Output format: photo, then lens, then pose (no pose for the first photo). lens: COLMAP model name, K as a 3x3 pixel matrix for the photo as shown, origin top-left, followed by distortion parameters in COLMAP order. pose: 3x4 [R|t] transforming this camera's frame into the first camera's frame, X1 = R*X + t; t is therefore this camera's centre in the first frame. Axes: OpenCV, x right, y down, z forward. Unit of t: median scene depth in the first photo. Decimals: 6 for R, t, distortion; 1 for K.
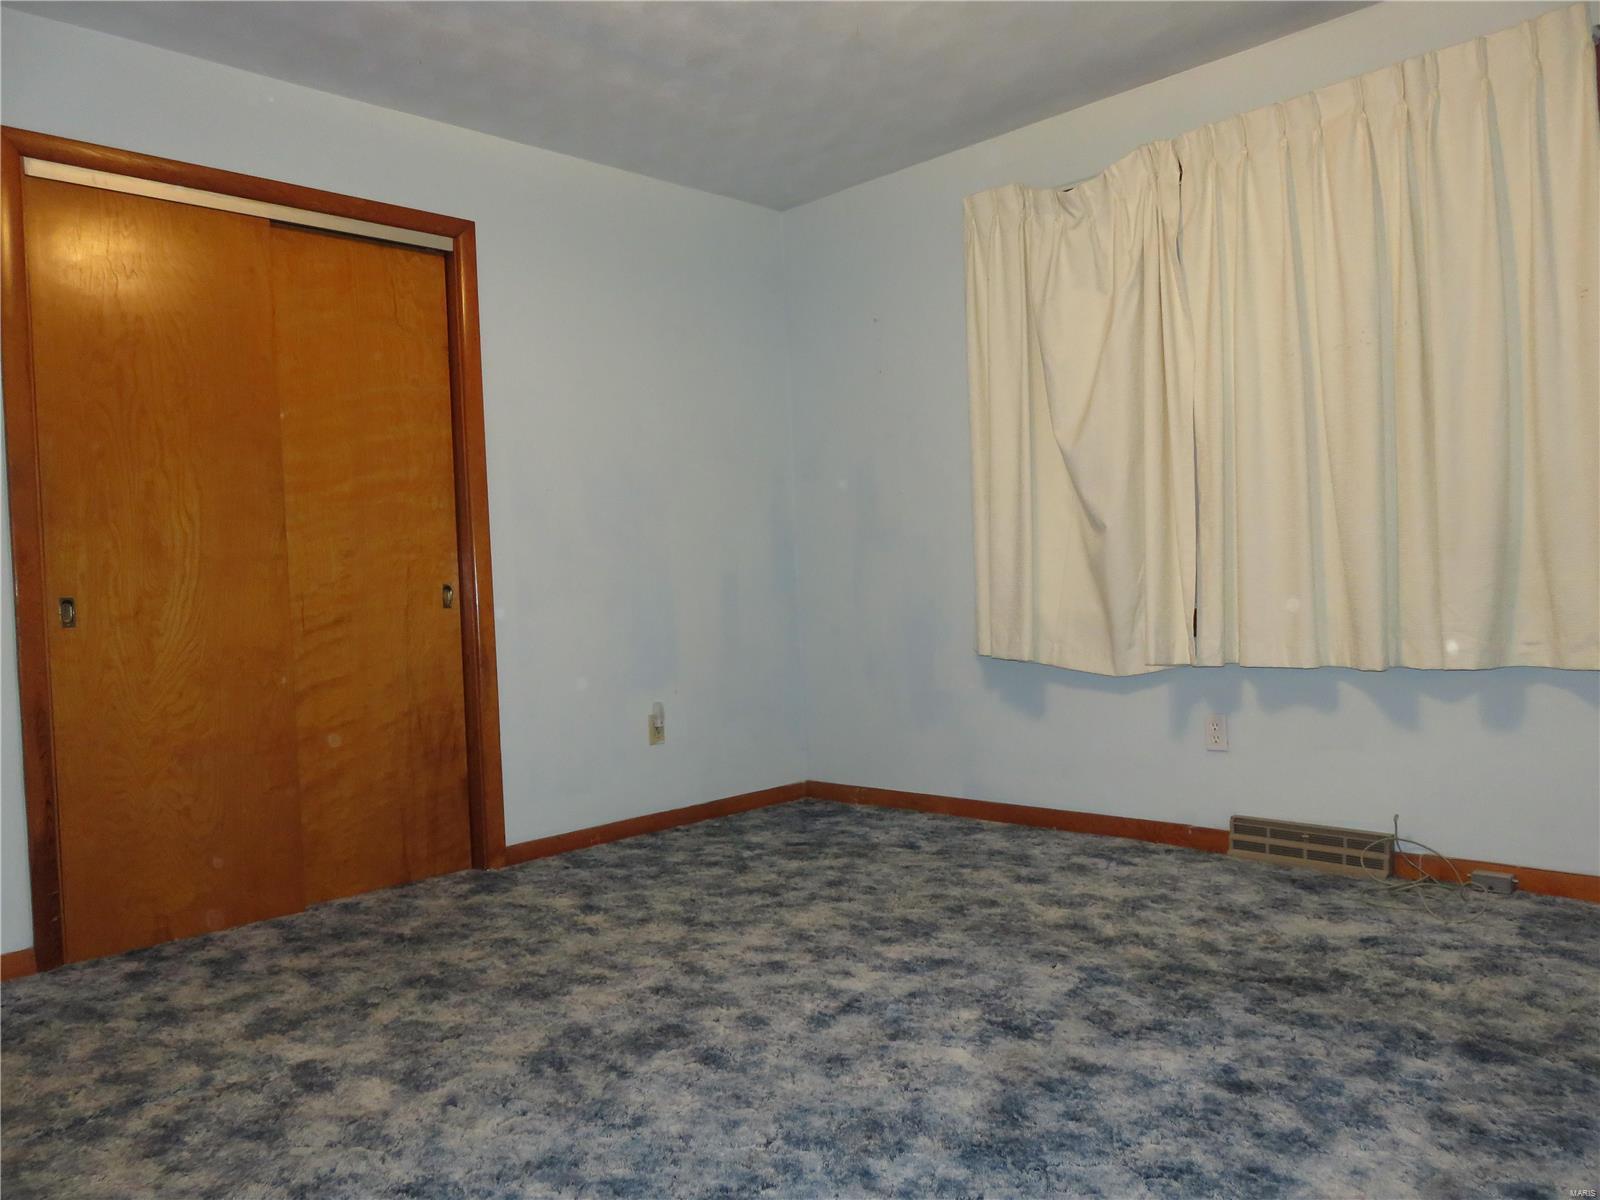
lens RADIAL K [[1187.2, 0, 803.2], [0, 1187.2, 596.2], [0, 0, 1]] dist [-0.010938, -0.005662]
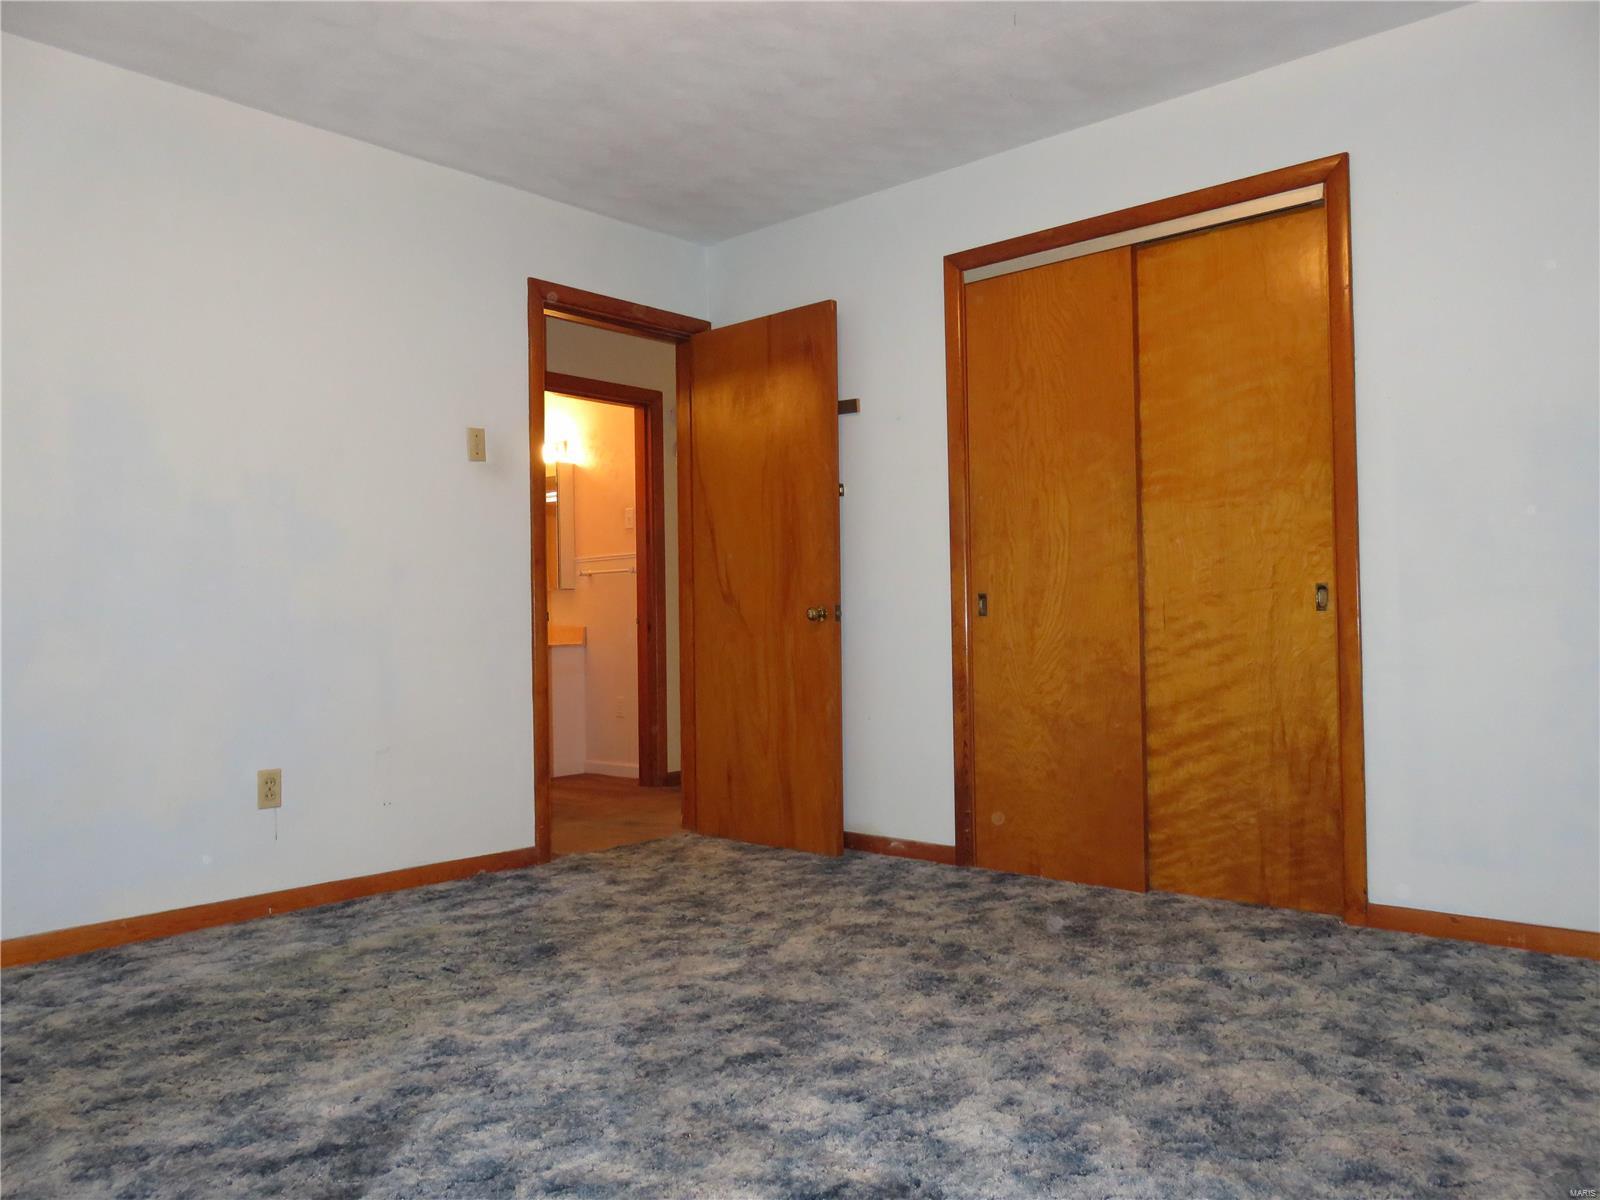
lens RADIAL K [[1187.2, 0, 802.2], [0, 1187.2, 589.0], [0, 0, 1]] dist [-0.010938, -0.005662]
pose [[0.050562, 0.016824, -0.998579, 0.688578], [0.000788, 0.999857, 0.016885, -0.026339], [0.998721, -0.001641, 0.050541, 0.717083]]
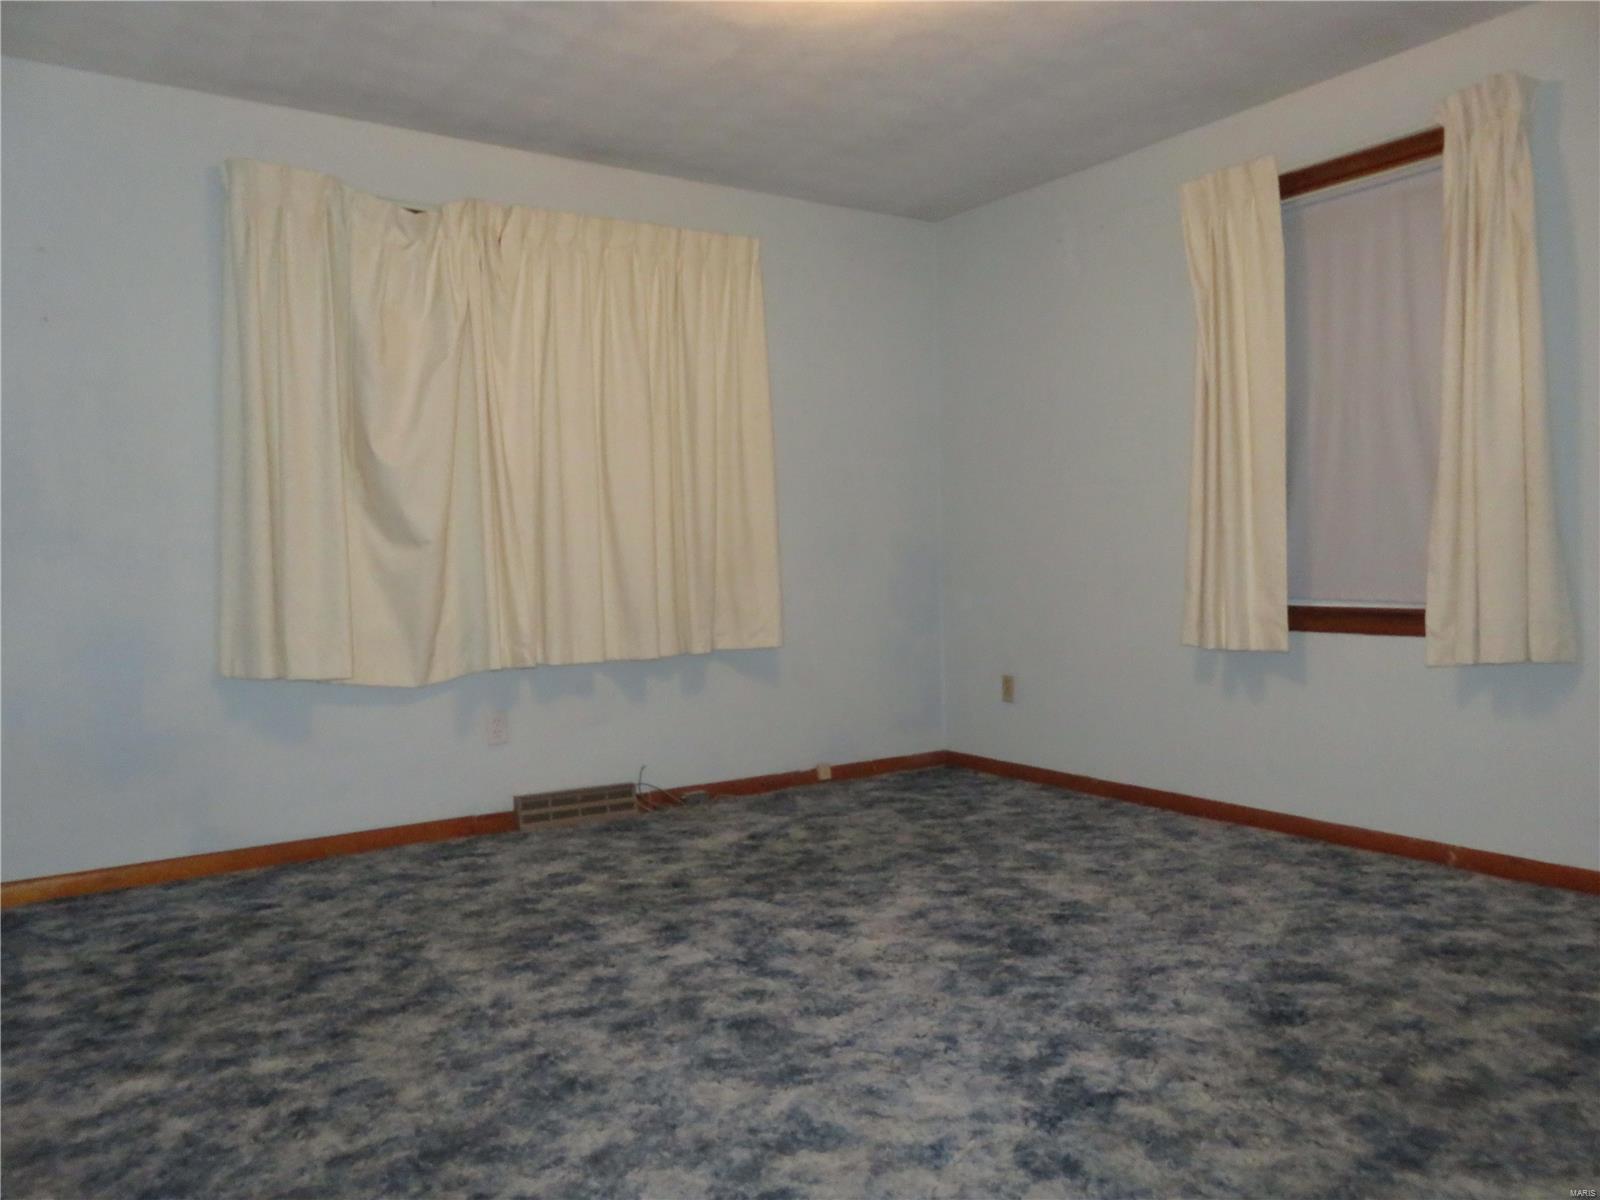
lens RADIAL K [[1187.2, 0, 798.5], [0, 1187.2, 614.0], [0, 0, 1]] dist [-0.010938, -0.005662]
pose [[0.201555, -0.008622, 0.979439, -0.840796], [0.025467, 0.999669, 0.003560, 0.010606], [-0.979146, 0.024226, 0.201708, 0.573814]]
